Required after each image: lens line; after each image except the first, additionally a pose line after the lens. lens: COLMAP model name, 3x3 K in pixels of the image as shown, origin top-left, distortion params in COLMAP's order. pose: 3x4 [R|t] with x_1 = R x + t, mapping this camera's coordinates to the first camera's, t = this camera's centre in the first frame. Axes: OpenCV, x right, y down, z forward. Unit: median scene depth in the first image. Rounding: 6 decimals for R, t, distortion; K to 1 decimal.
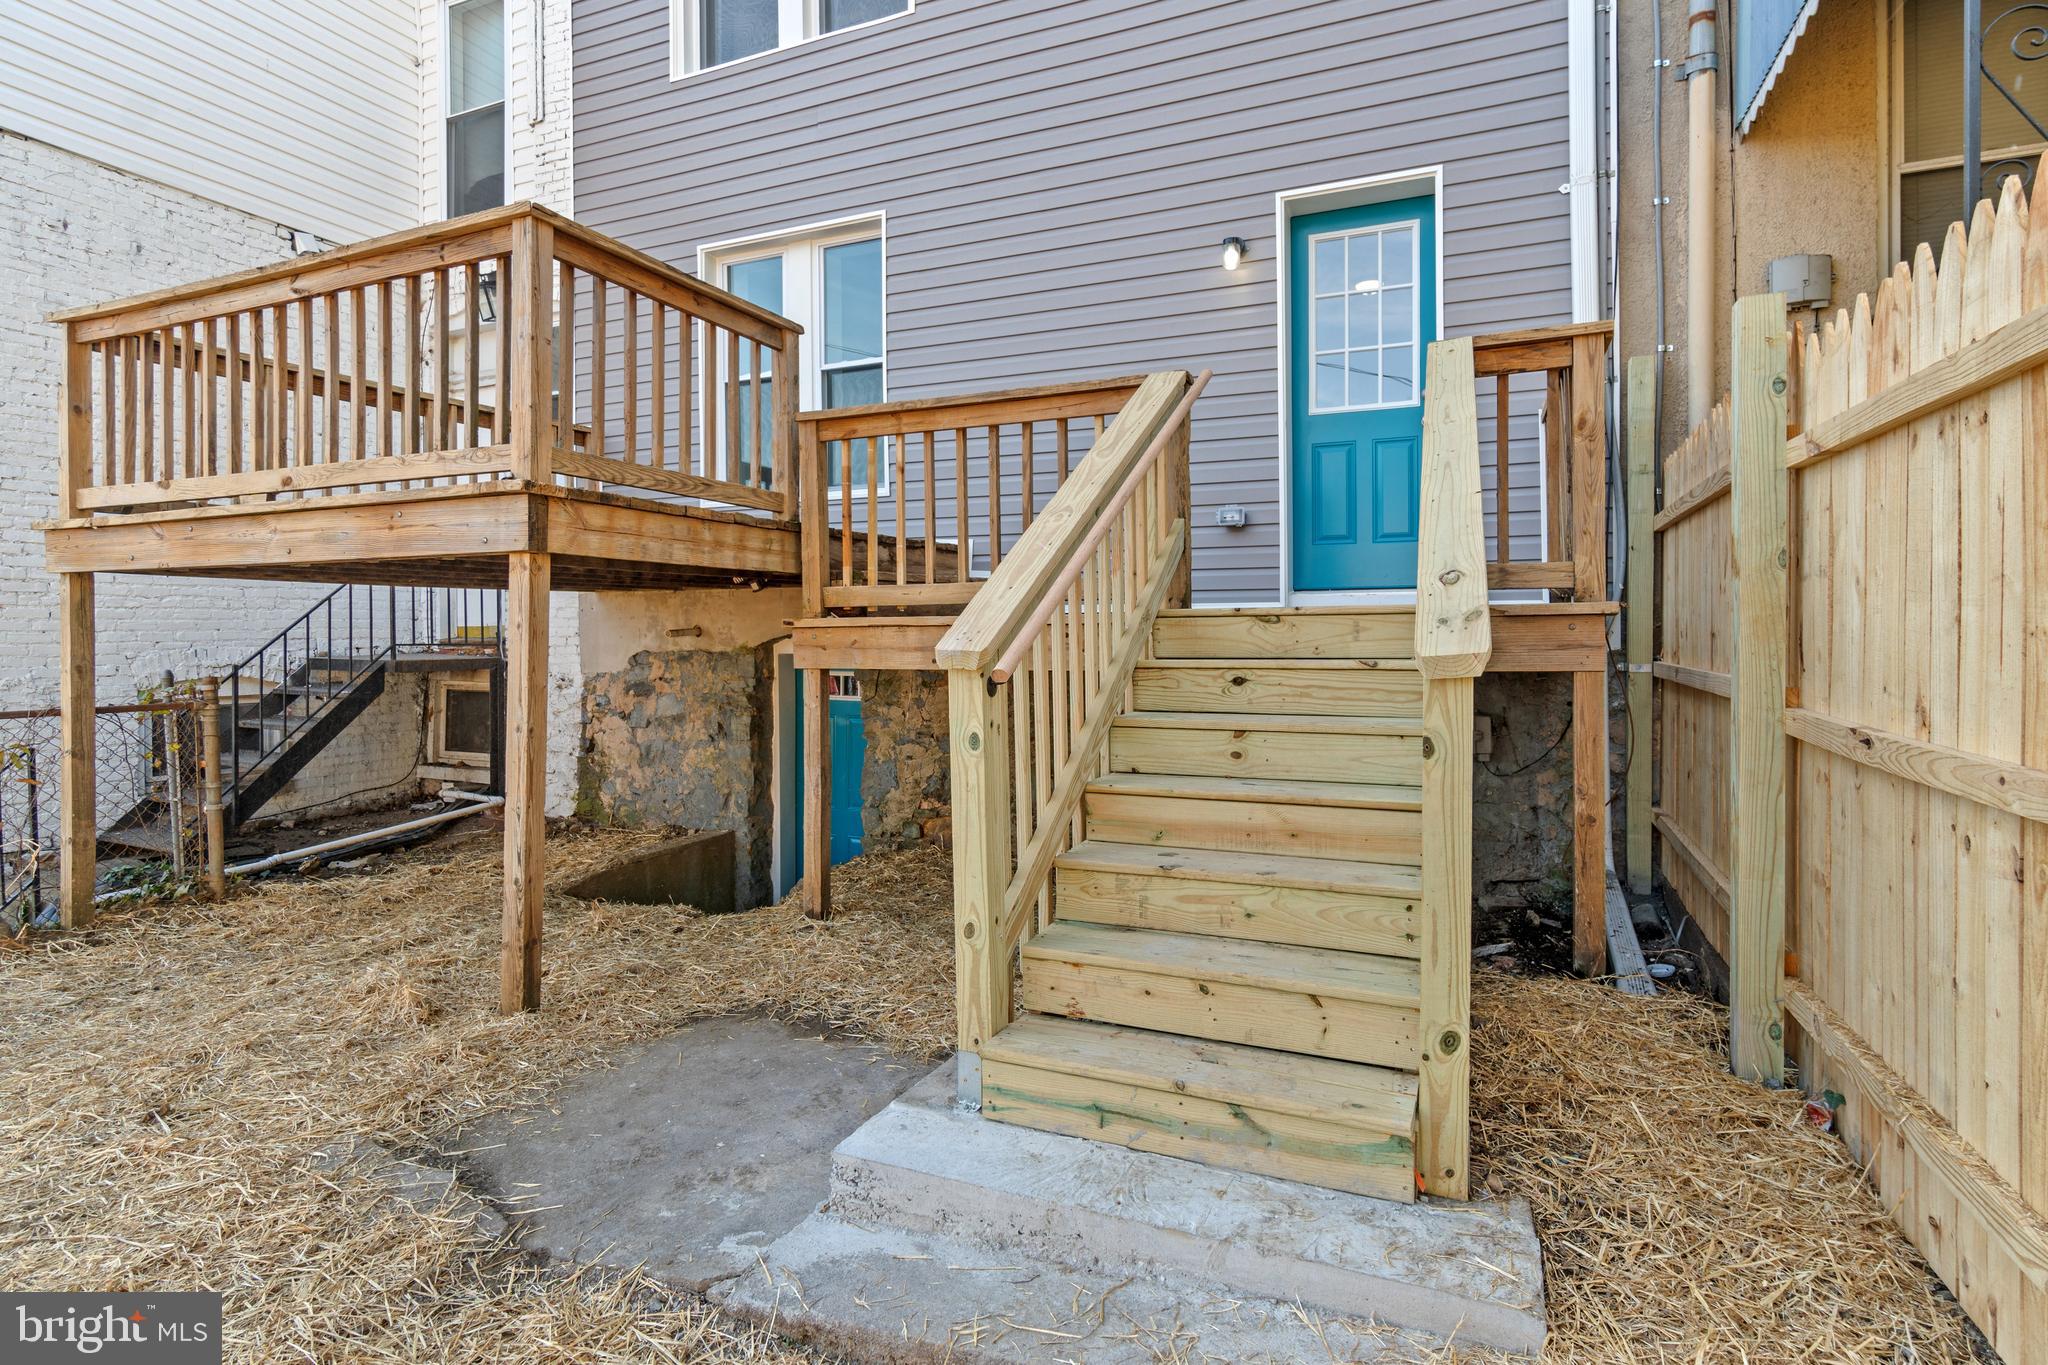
lens RADIAL K [[1052.6, 0, 1013.7], [0, 1052.6, 641.5], [0, 0, 1]] dist [-0.002282, 0.000163]
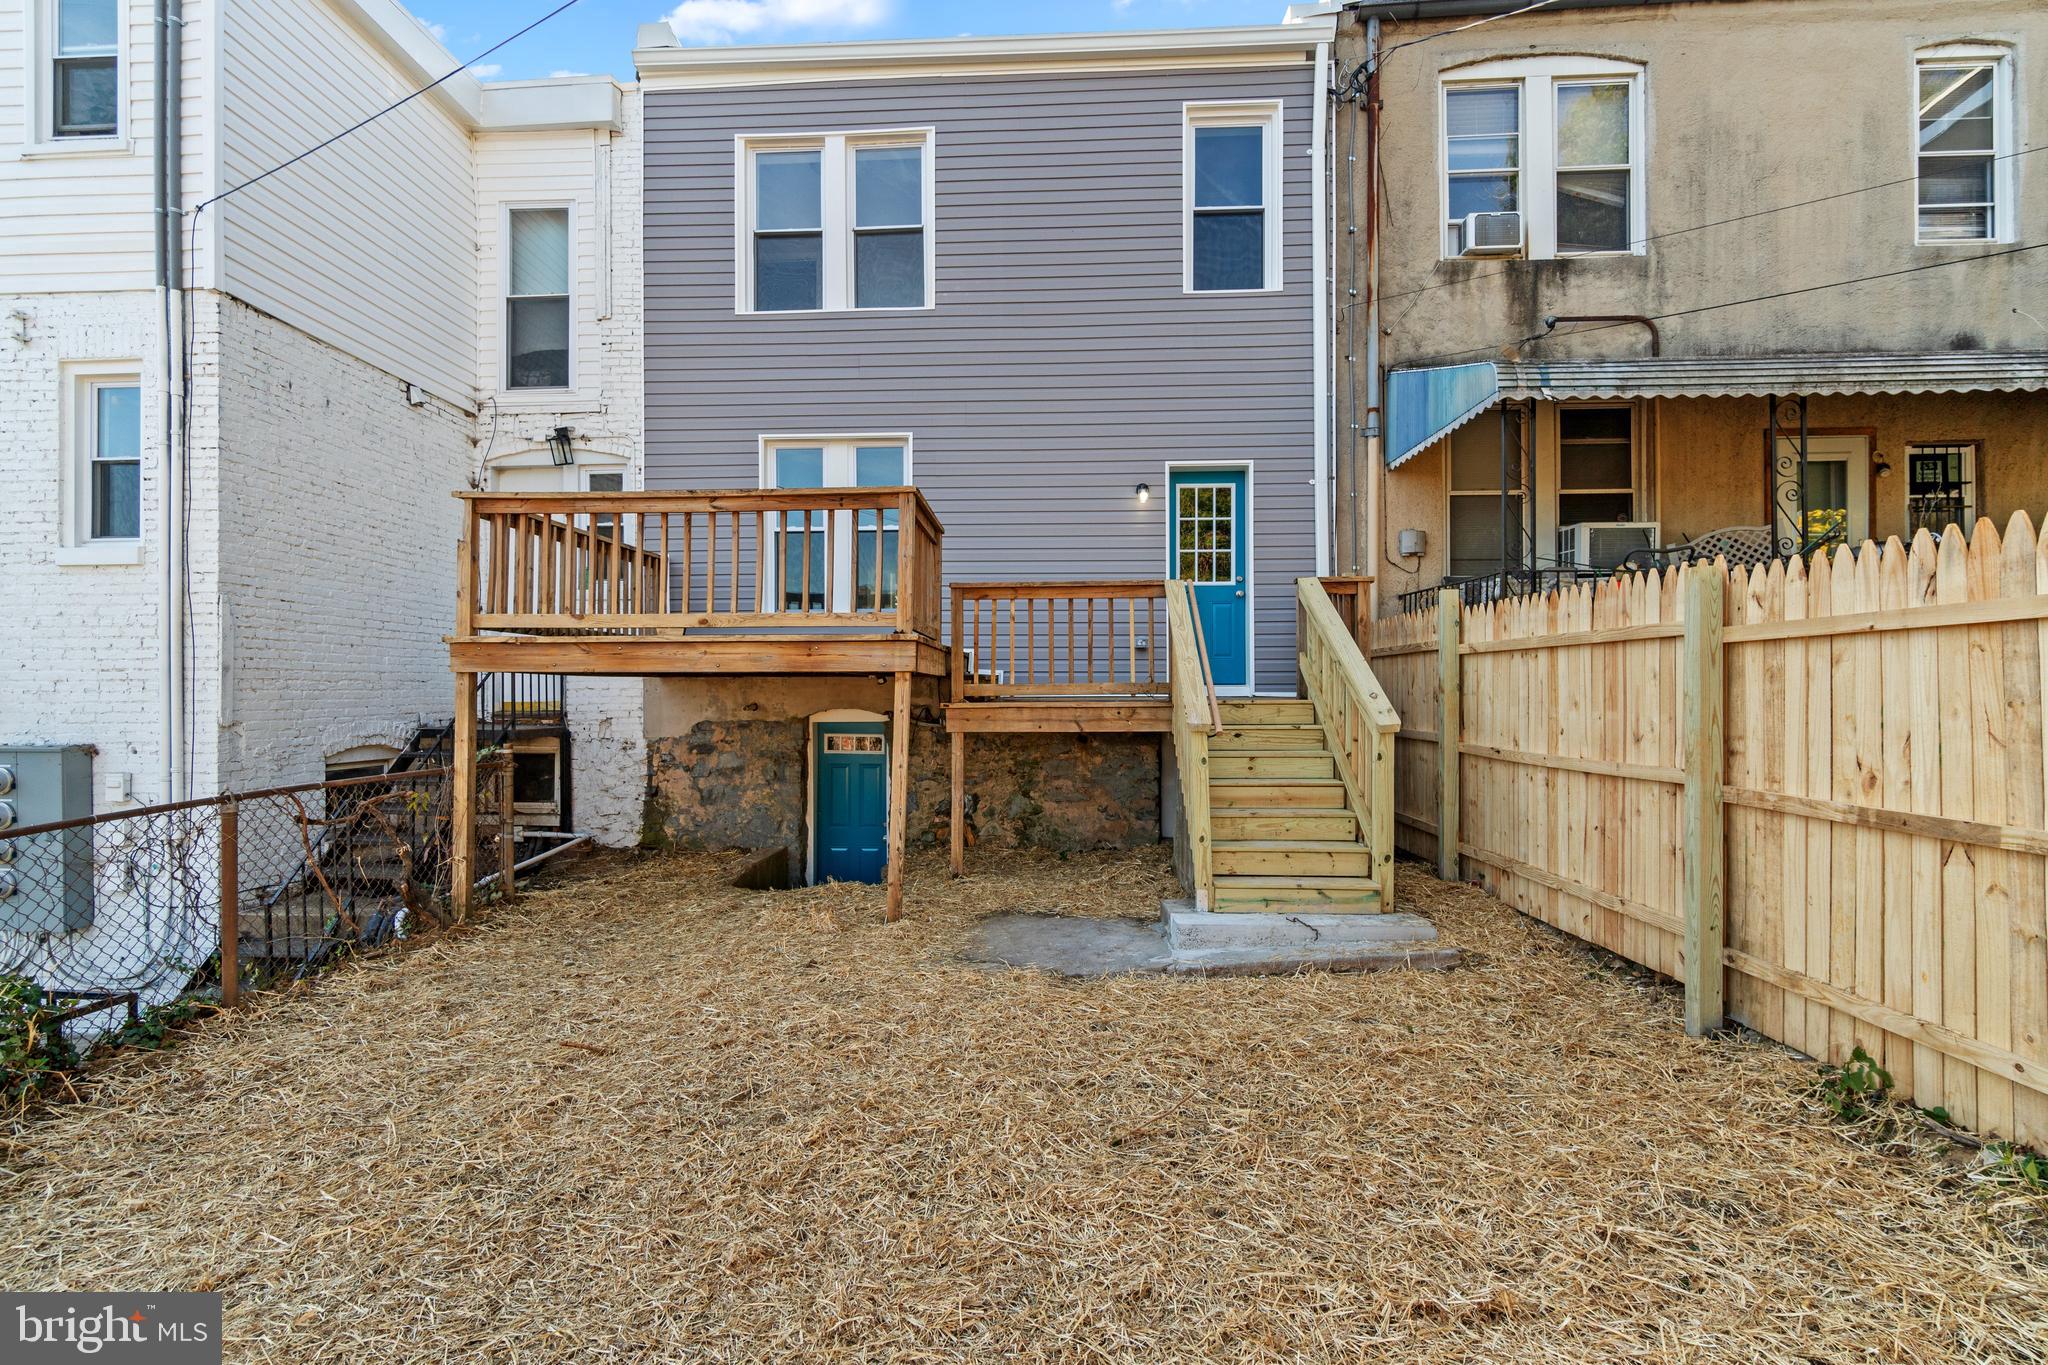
lens RADIAL K [[968.5, 0, 1012.9], [0, 968.5, 690.6], [0, 0, 1]] dist [-0.001510, 0.000393]
pose [[0.933161, 0.002962, 0.359447, -0.506757], [0.001640, 0.999921, -0.012497, -0.016423], [-0.359456, 0.012251, 0.933082, -0.376747]]
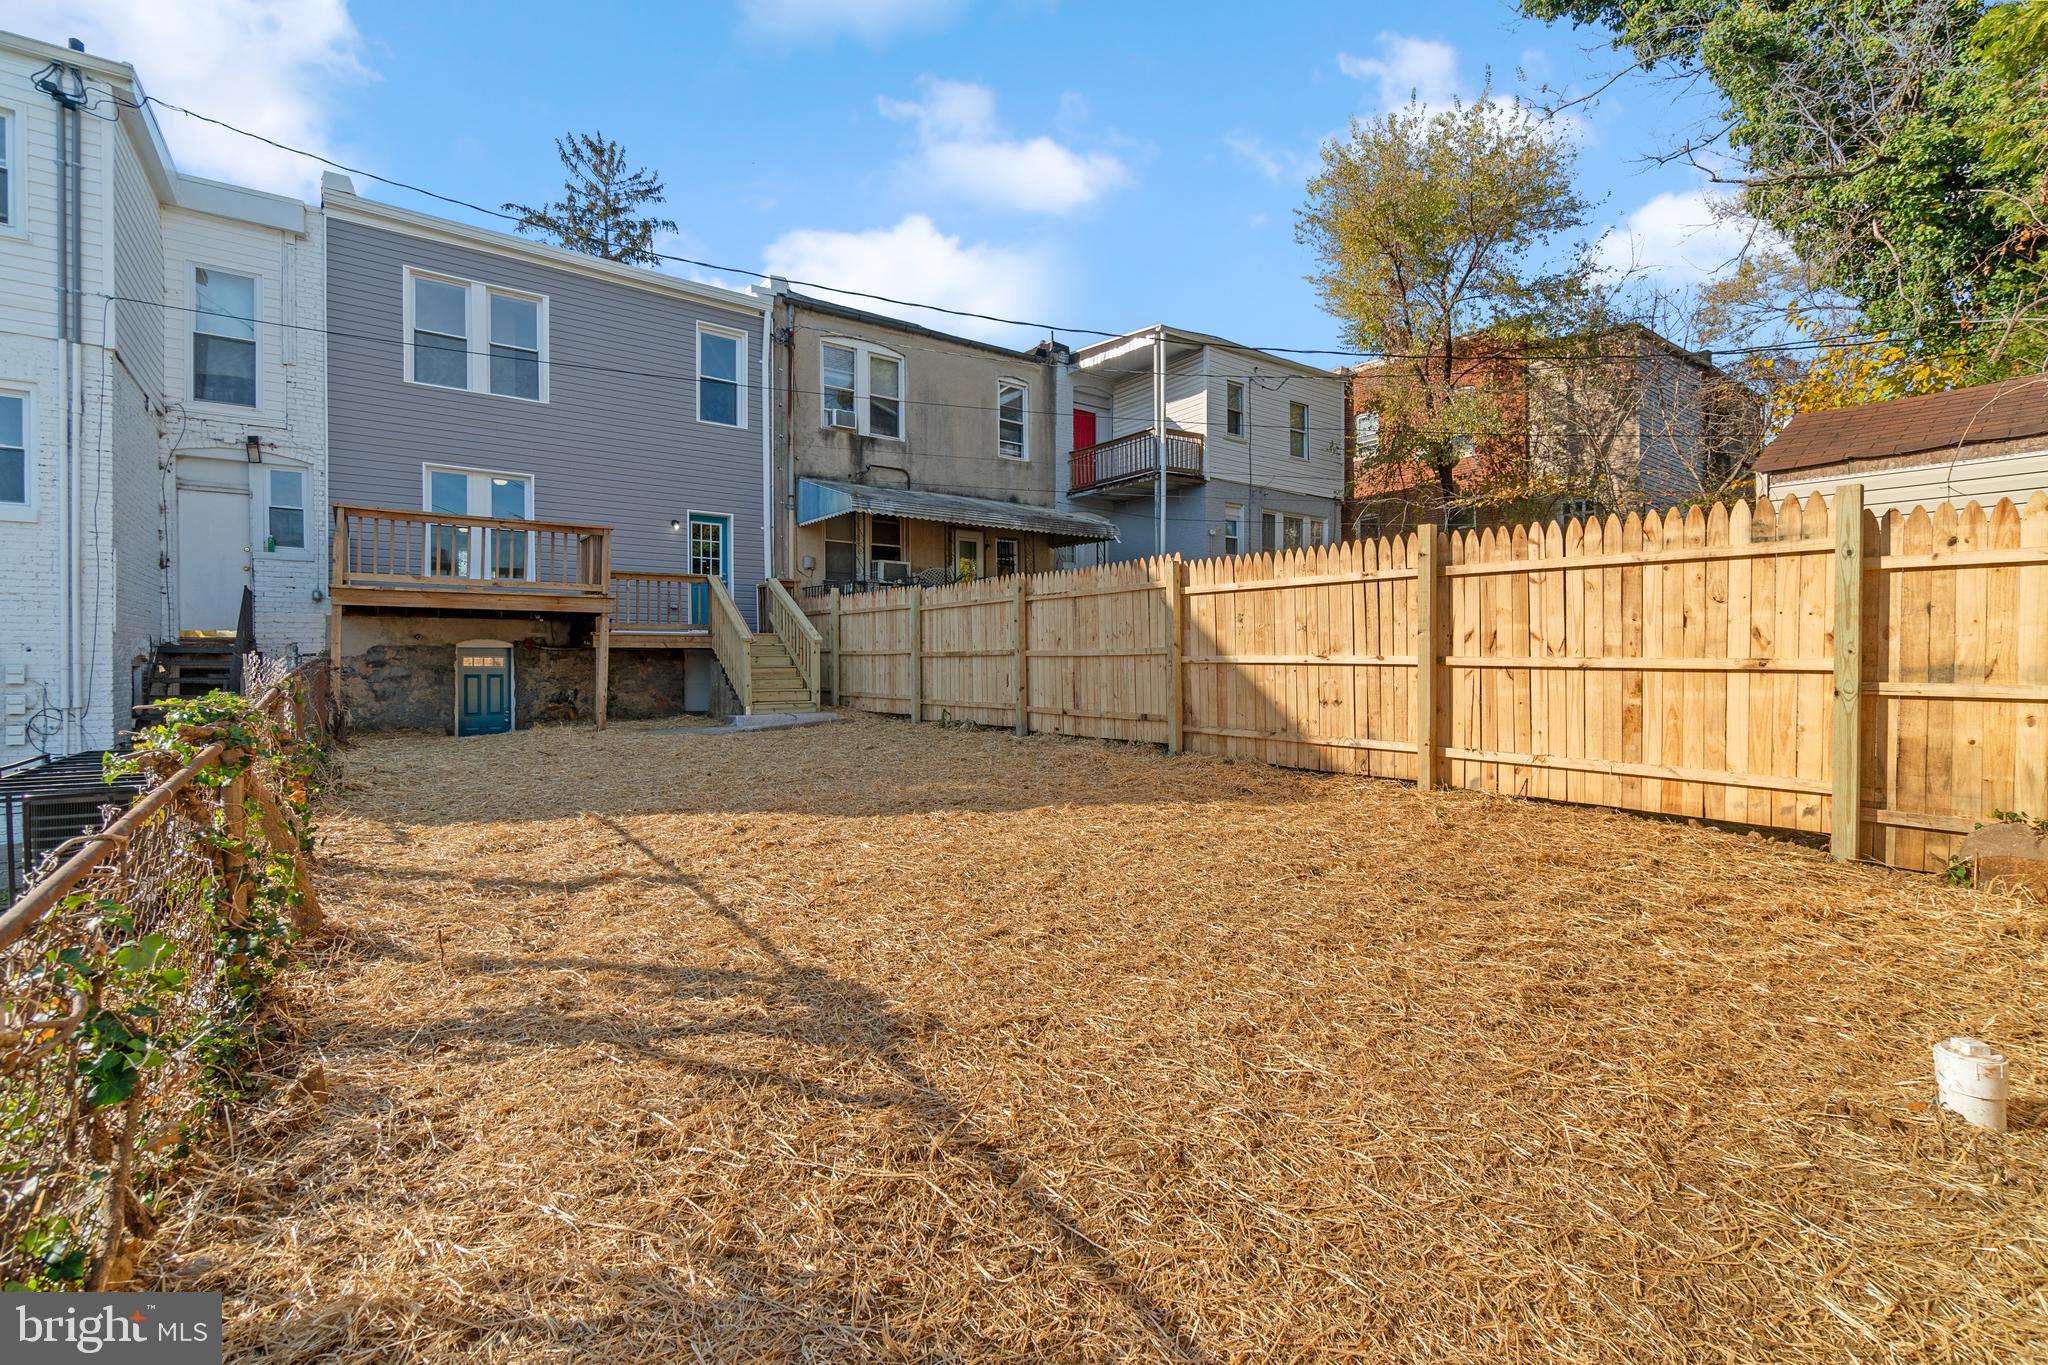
lens RADIAL K [[888.6, 0, 1010.9], [0, 888.6, 675.3], [0, 0, 1]] dist [0.001853, 0.001553]
pose [[0.493870, -0.007388, 0.869504, -1.482799], [0.009778, 0.999948, 0.002942, 0.088165], [-0.869481, 0.007050, 0.493917, -1.116650]]
